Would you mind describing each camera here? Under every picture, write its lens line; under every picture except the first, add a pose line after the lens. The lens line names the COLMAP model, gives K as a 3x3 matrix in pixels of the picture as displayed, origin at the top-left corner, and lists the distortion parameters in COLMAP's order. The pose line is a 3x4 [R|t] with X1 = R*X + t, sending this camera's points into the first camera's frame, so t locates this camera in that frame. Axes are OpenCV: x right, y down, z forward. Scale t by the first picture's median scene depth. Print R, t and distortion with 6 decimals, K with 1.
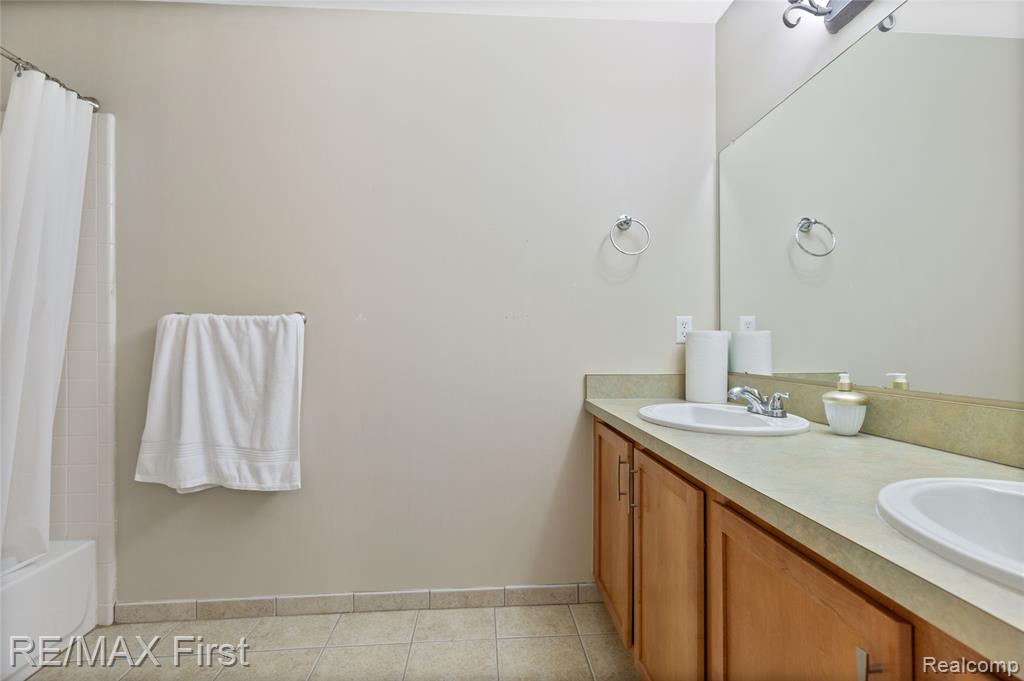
lens RADIAL K [[467.6, 0, 512.4], [0, 467.6, 340.6], [0, 0, 1]] dist [0.003030, 0.000090]
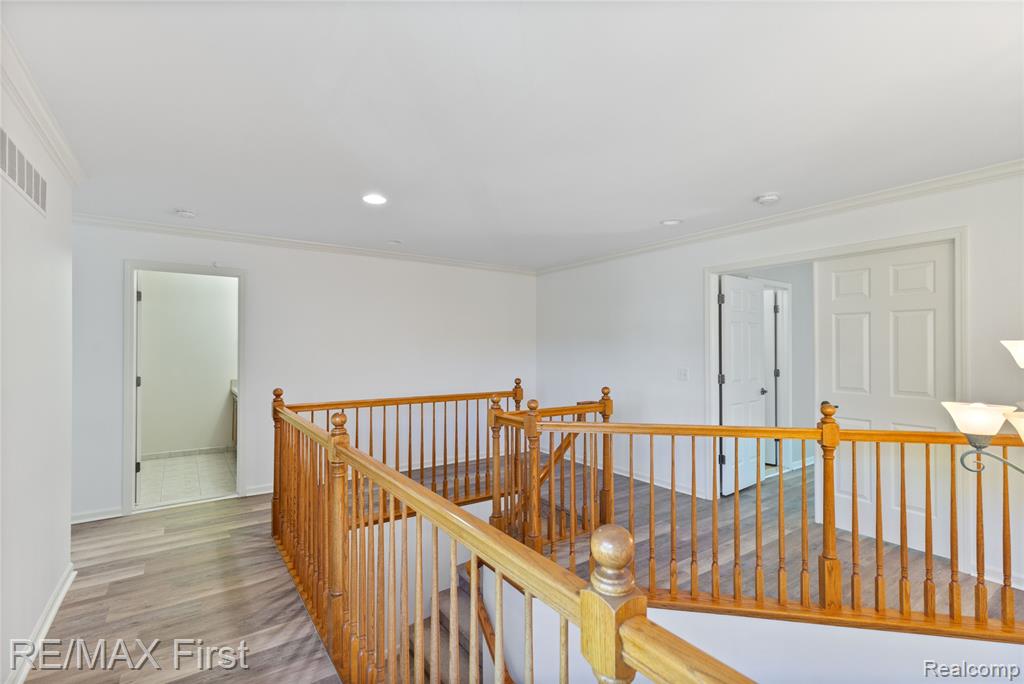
lens RADIAL K [[467.6, 0, 512.8], [0, 467.6, 344.4], [0, 0, 1]] dist [0.003030, 0.000090]
pose [[0.856714, 0.003575, 0.515780, 0.158651], [-0.003186, 0.999994, -0.001640, -0.168987], [-0.515782, -0.000238, 0.856720, -2.747078]]
